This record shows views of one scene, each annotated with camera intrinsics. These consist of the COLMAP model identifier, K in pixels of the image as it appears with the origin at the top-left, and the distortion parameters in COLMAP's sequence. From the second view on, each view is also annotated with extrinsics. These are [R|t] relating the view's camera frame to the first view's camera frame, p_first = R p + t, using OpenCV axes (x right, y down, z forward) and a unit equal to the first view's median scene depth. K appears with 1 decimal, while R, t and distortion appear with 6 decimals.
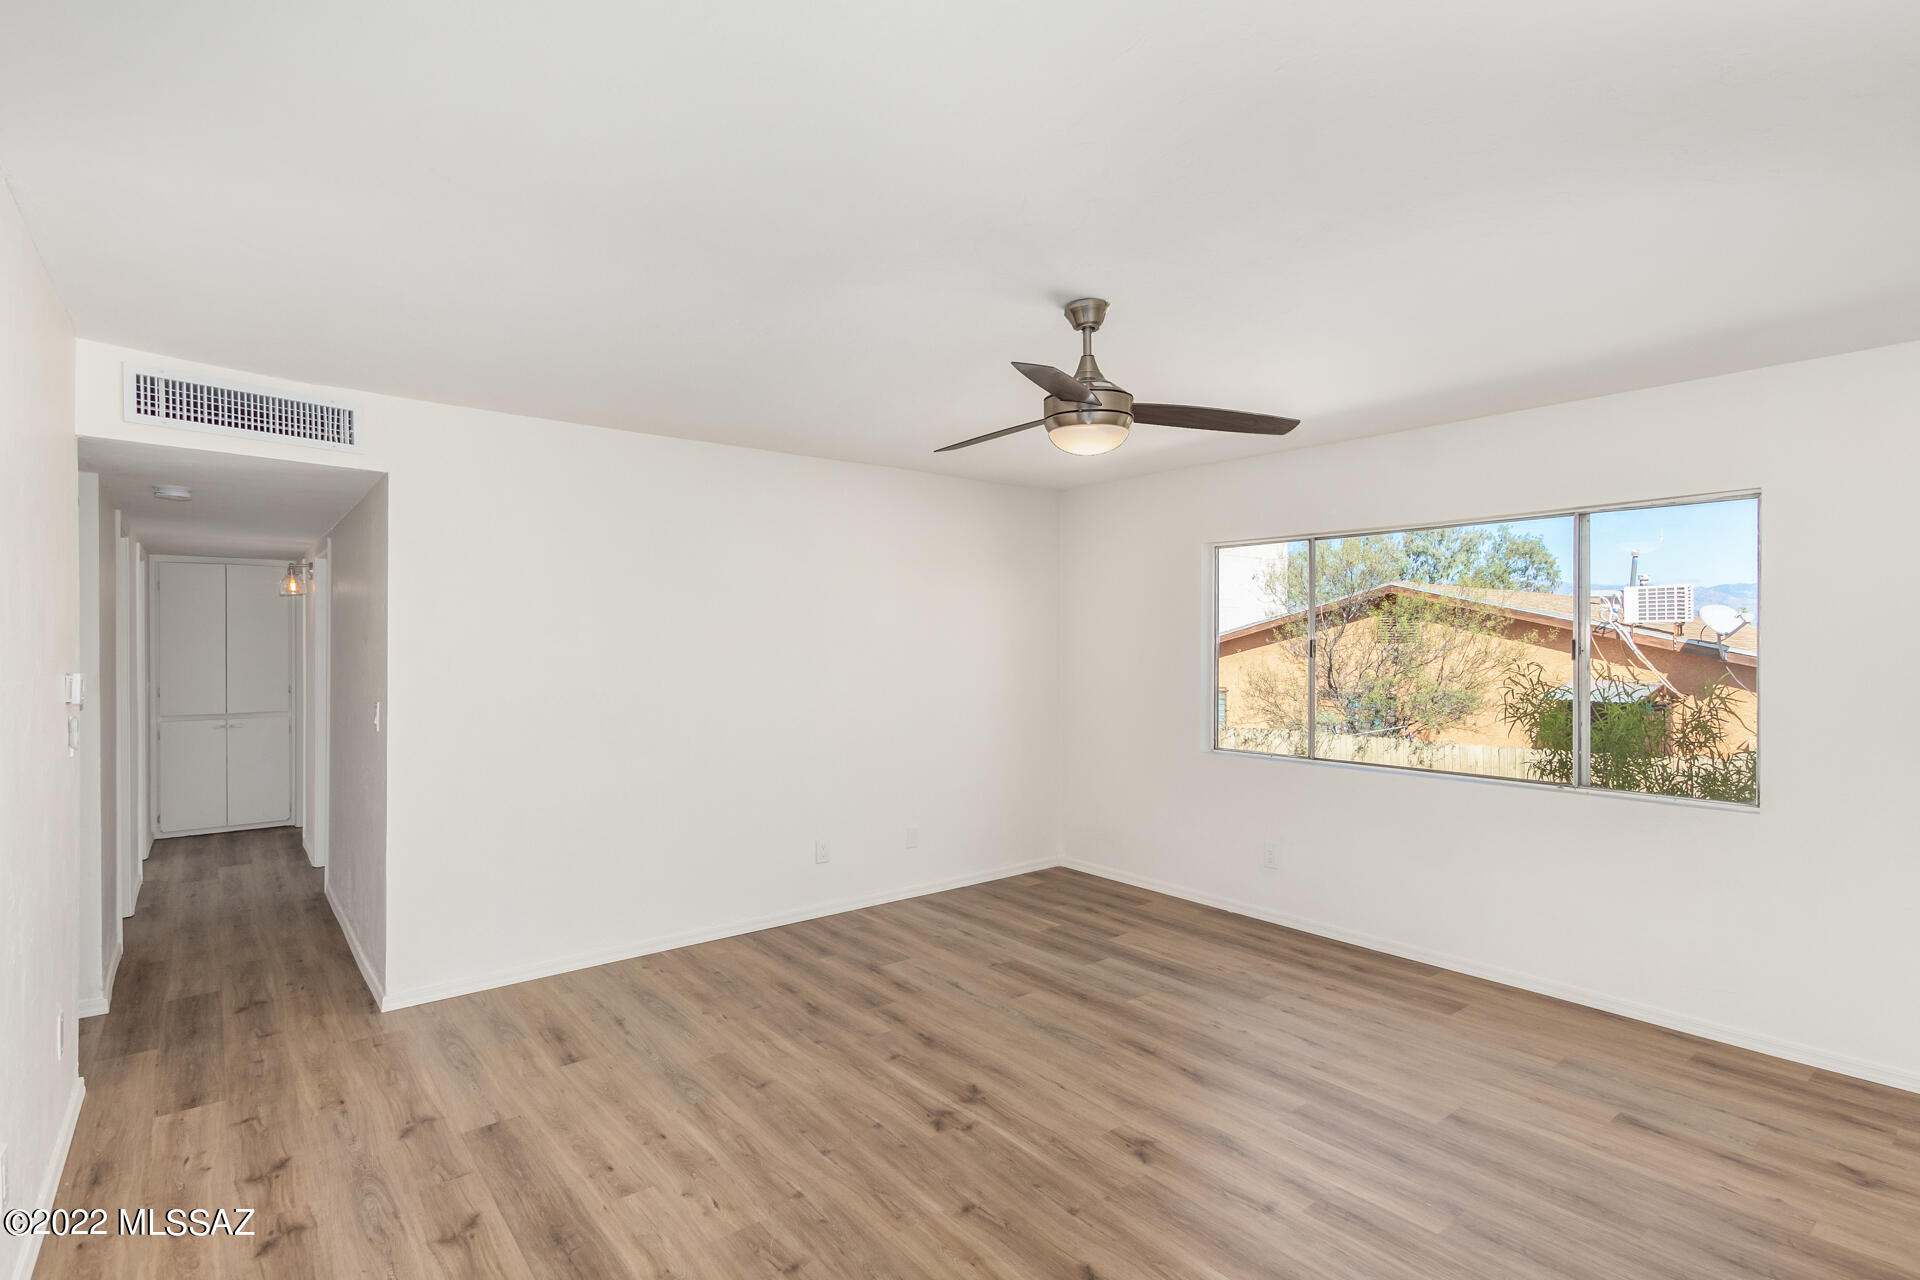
lens RADIAL K [[935.8, 0, 979.7], [0, 935.8, 631.0], [0, 0, 1]] dist [0.008893, -0.000479]
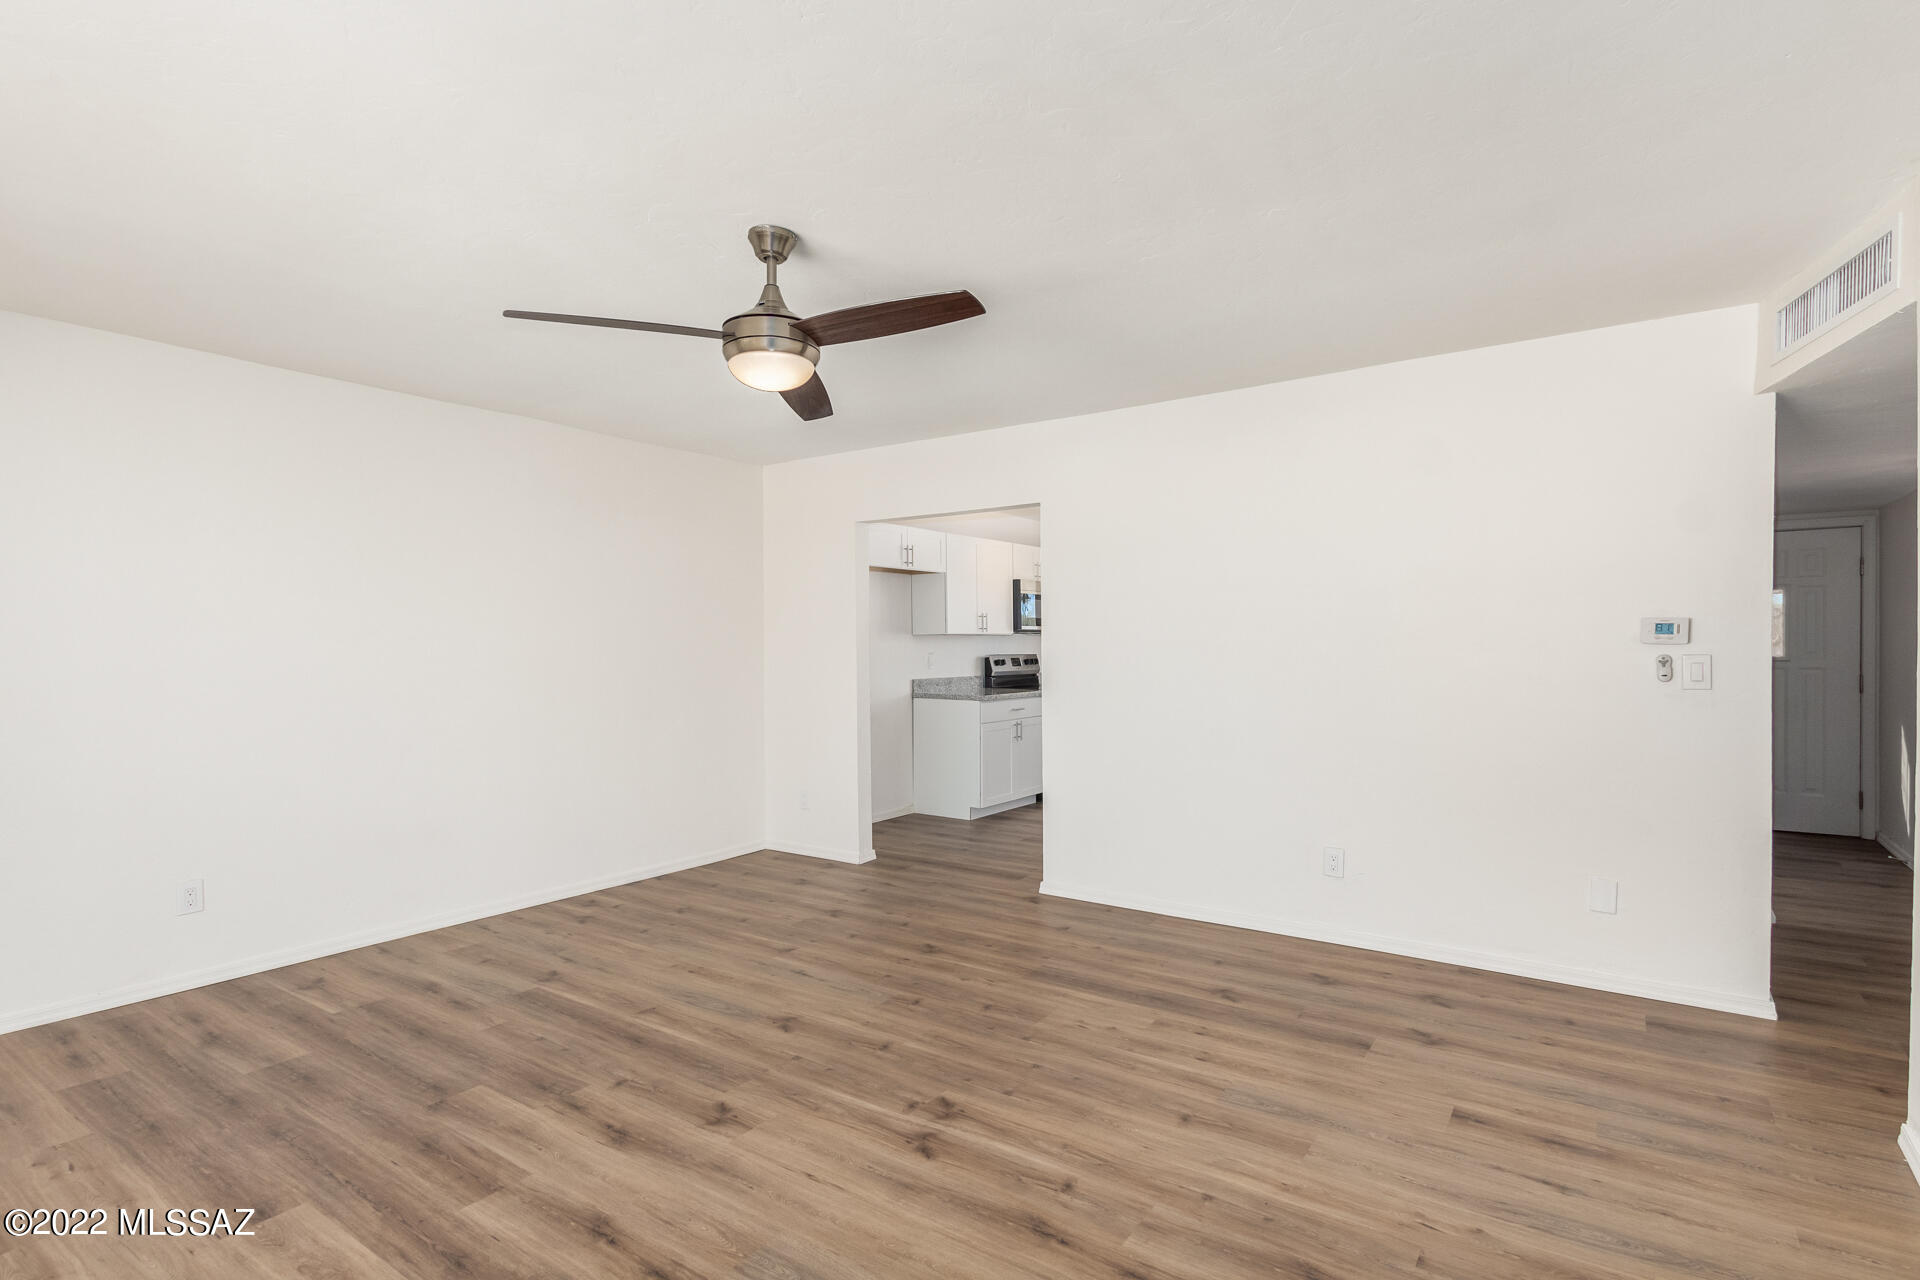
lens RADIAL K [[935.8, 0, 979.5], [0, 935.8, 642.7], [0, 0, 1]] dist [0.008893, -0.000479]
pose [[-0.959243, 0.007476, -0.282484, 0.143112], [0.011208, 0.999870, -0.011597, 0.071802], [0.282360, -0.014291, -0.959202, 1.515302]]
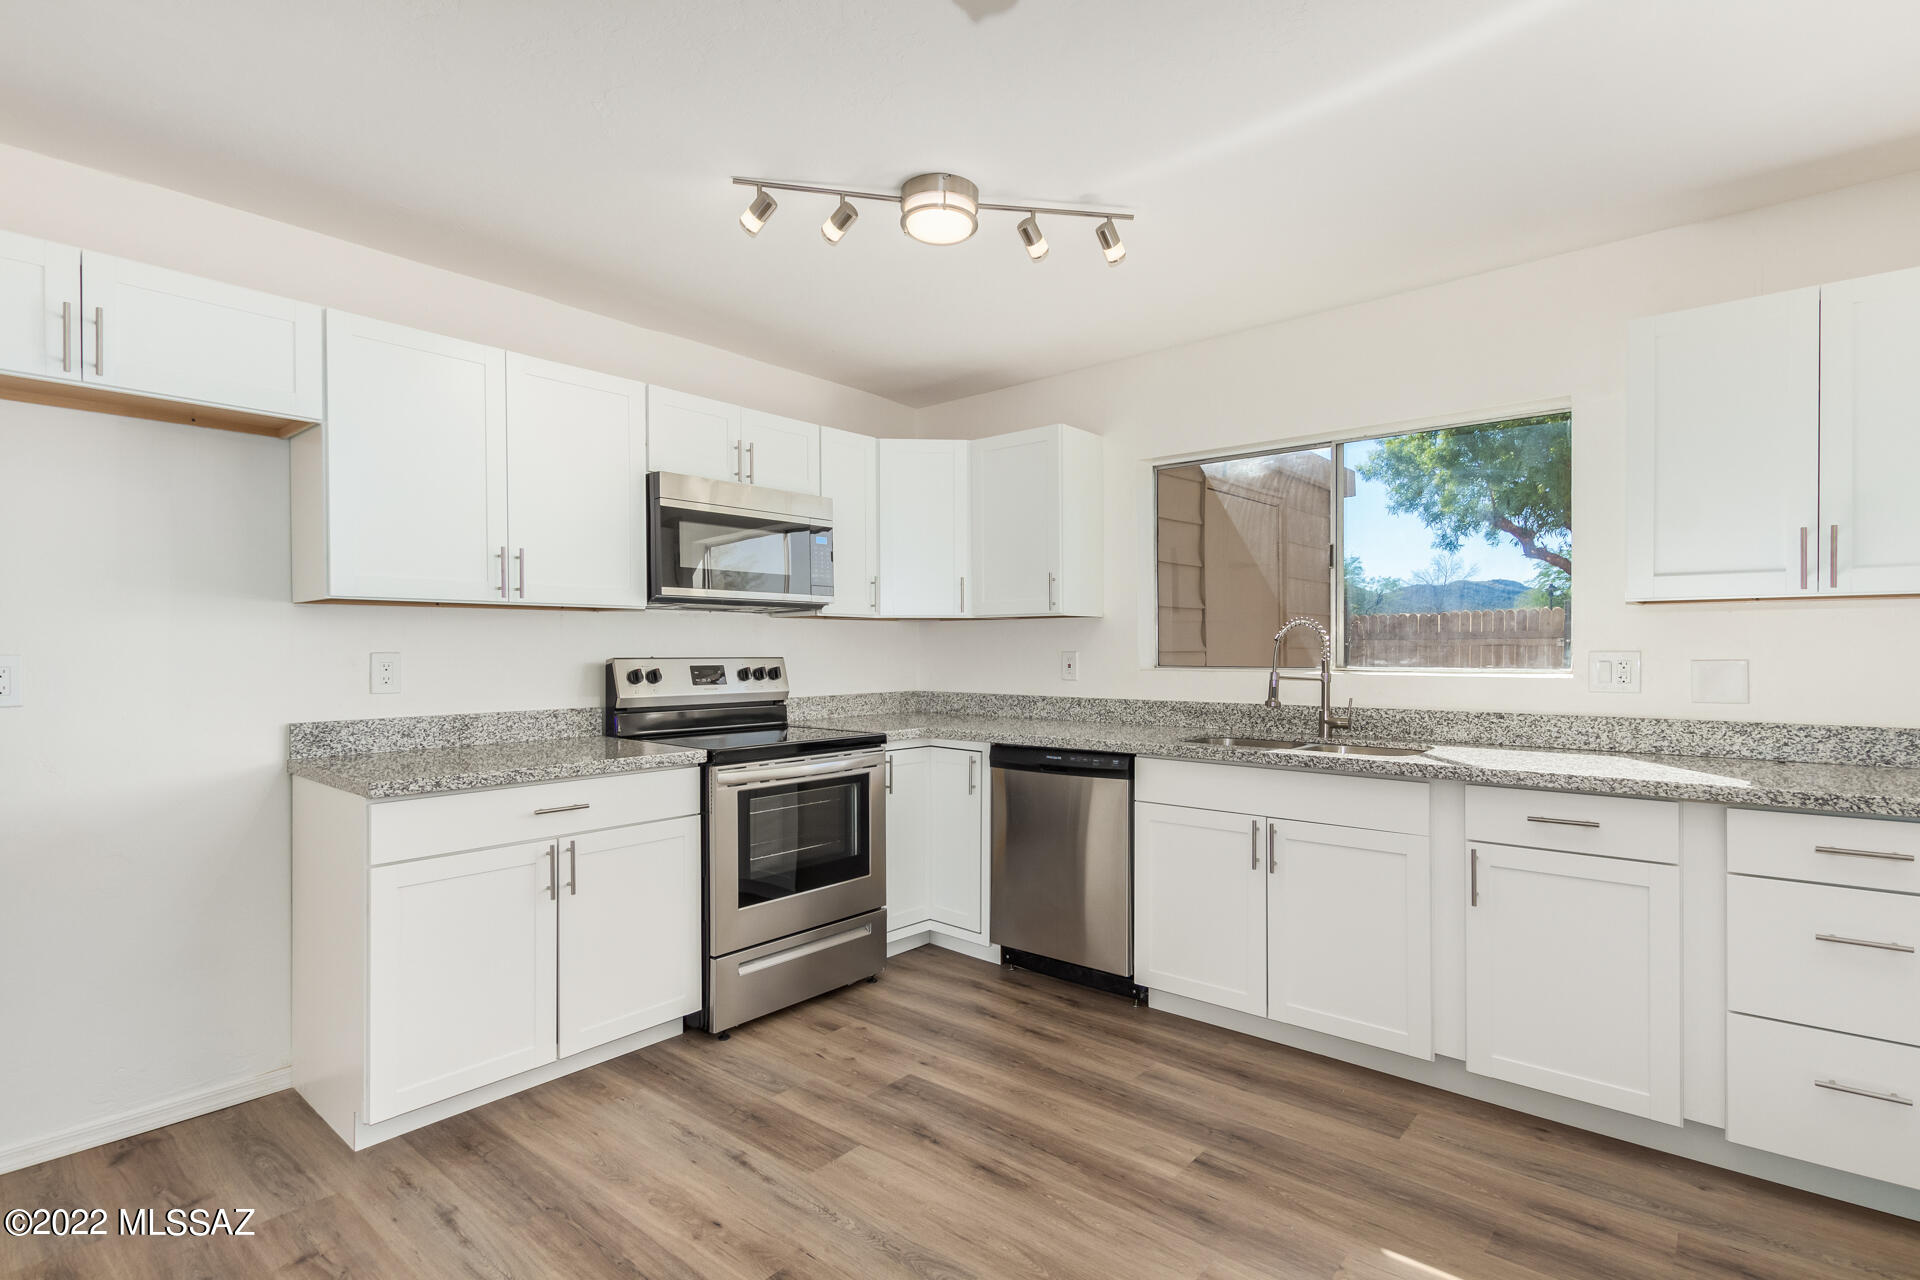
lens RADIAL K [[935.8, 0, 972.1], [0, 935.8, 653.8], [0, 0, 1]] dist [0.008893, -0.000479]
pose [[-0.979906, 0.005970, -0.199371, -0.663716], [0.006391, 0.999979, -0.001468, 0.074567], [0.199358, -0.002713, -0.979923, 0.395252]]
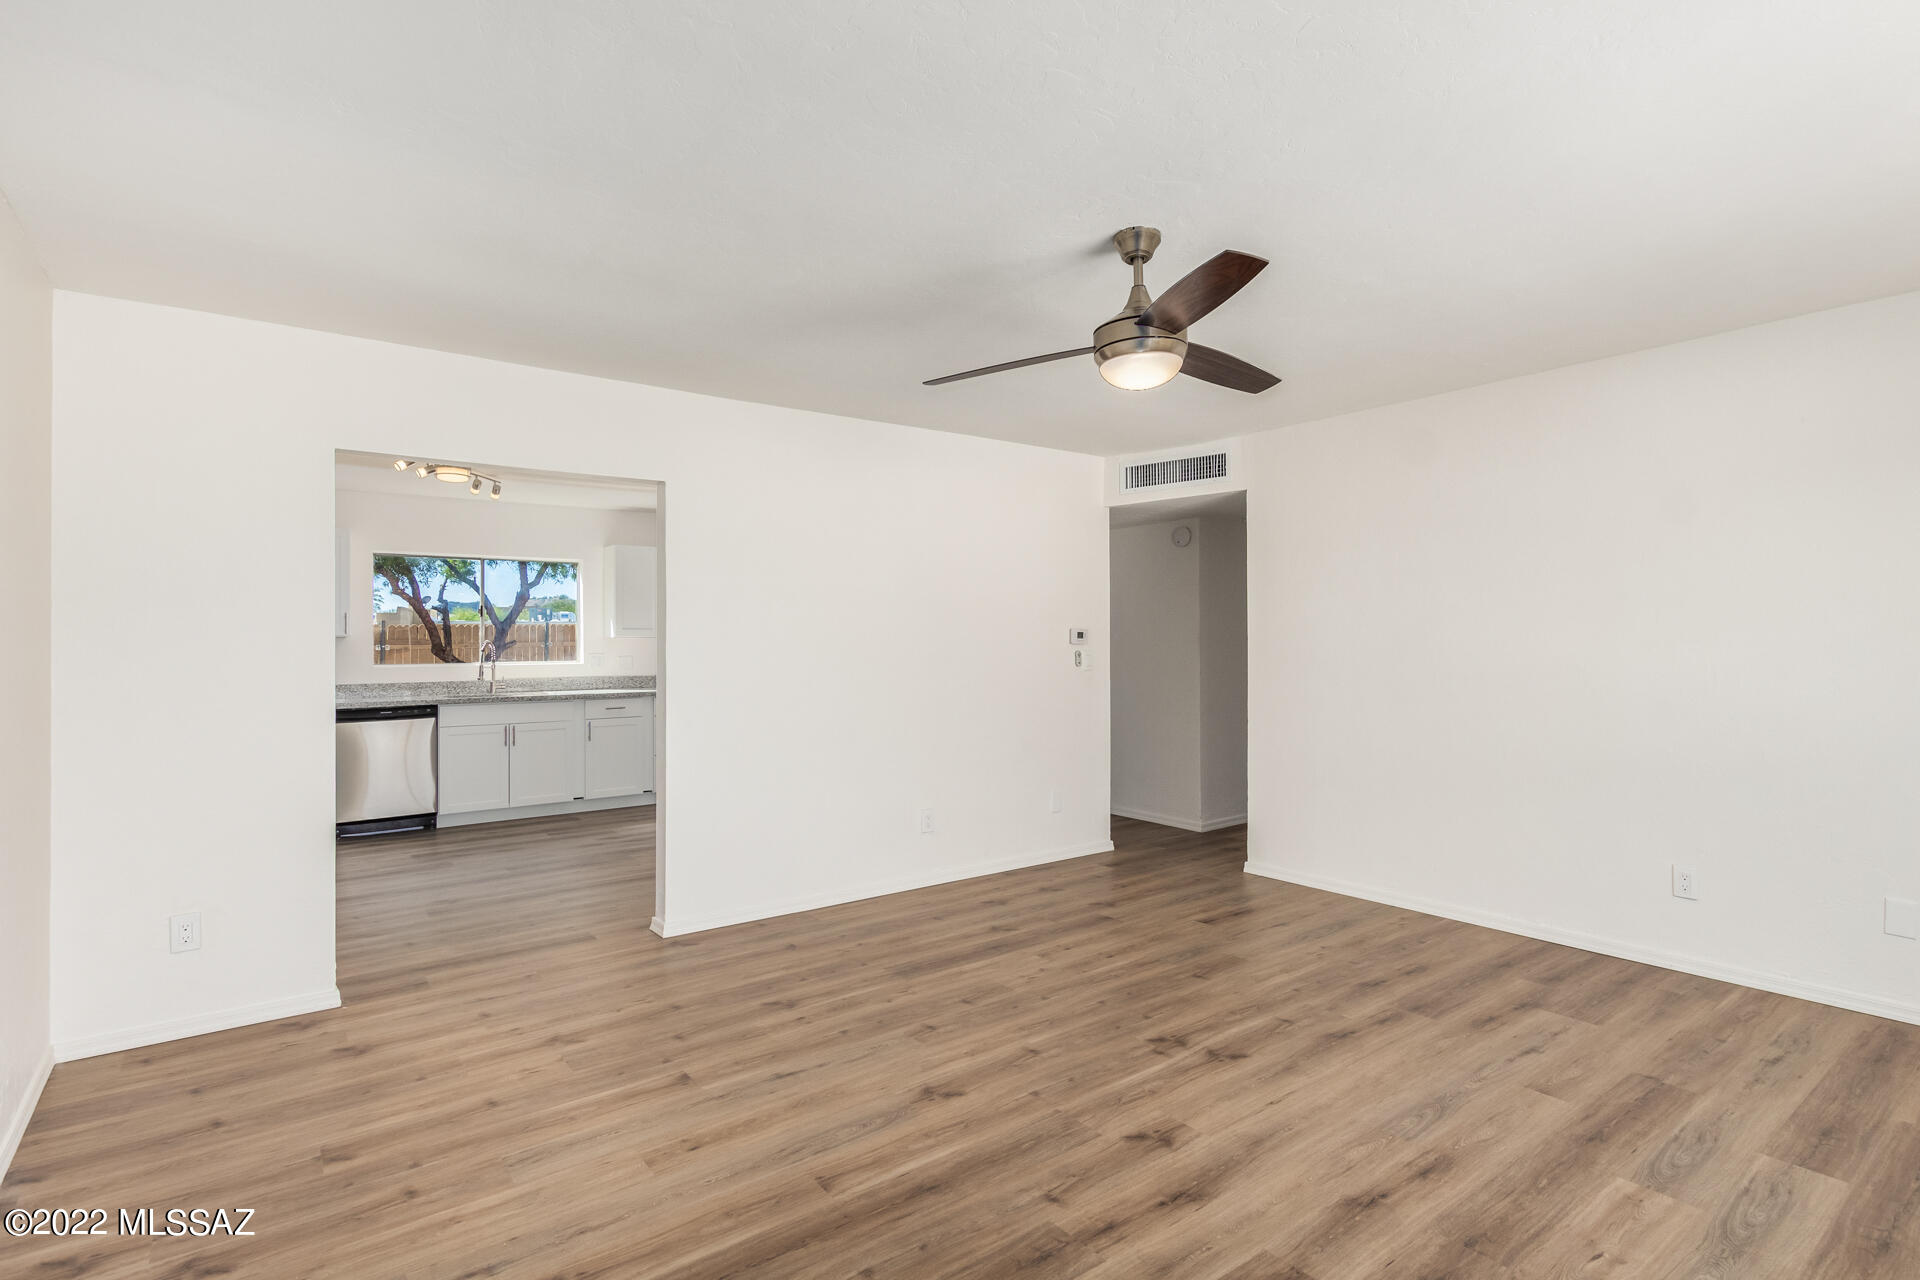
lens RADIAL K [[935.8, 0, 944.2], [0, 935.8, 630.5], [0, 0, 1]] dist [0.008893, -0.000479]
pose [[-0.043211, -0.006960, -0.999042, 0.837969], [0.015294, 0.999854, -0.007627, 0.048514], [0.998949, -0.015609, -0.043098, 0.647309]]
